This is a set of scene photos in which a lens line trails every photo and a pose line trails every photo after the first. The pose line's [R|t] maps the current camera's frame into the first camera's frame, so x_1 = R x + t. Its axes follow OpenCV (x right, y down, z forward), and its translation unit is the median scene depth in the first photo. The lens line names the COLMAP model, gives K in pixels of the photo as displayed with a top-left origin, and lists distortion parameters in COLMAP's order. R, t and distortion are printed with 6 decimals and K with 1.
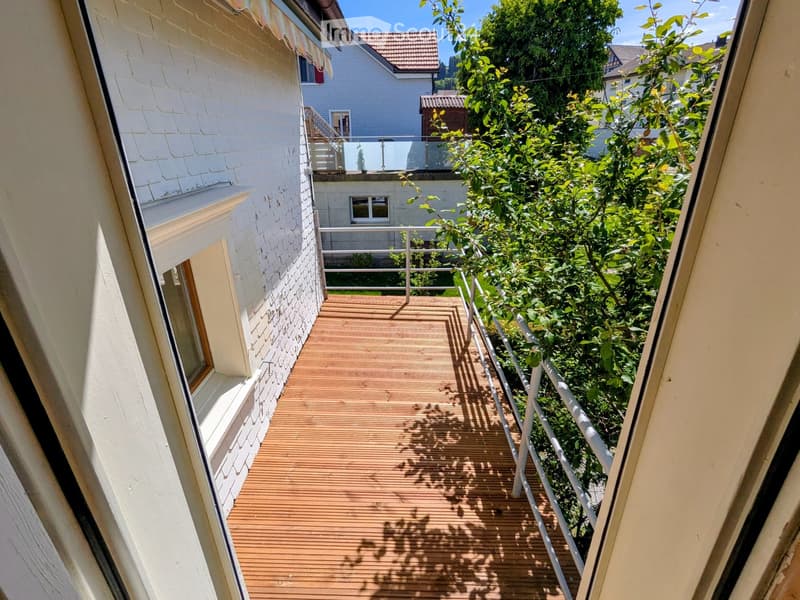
lens RADIAL K [[381.2, 0, 396.3], [0, 381.2, 297.6], [0, 0, 1]] dist [-0.001844, -0.001310]
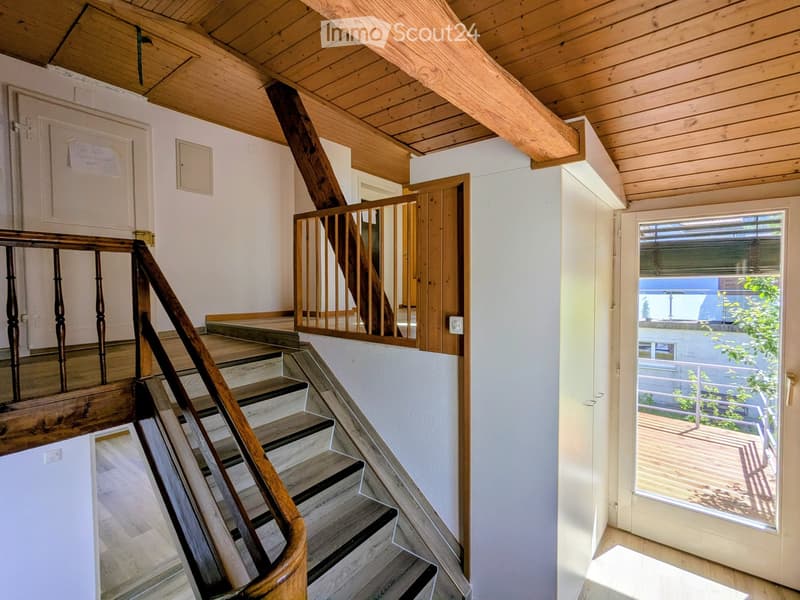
lens RADIAL K [[381.2, 0, 400.9], [0, 381.2, 297.2], [0, 0, 1]] dist [-0.001844, -0.001310]
pose [[0.803460, 0.026492, -0.594769, -0.020427], [-0.235314, 0.931796, -0.276376, 0.203848], [0.546881, 0.362014, 0.754895, -0.600217]]
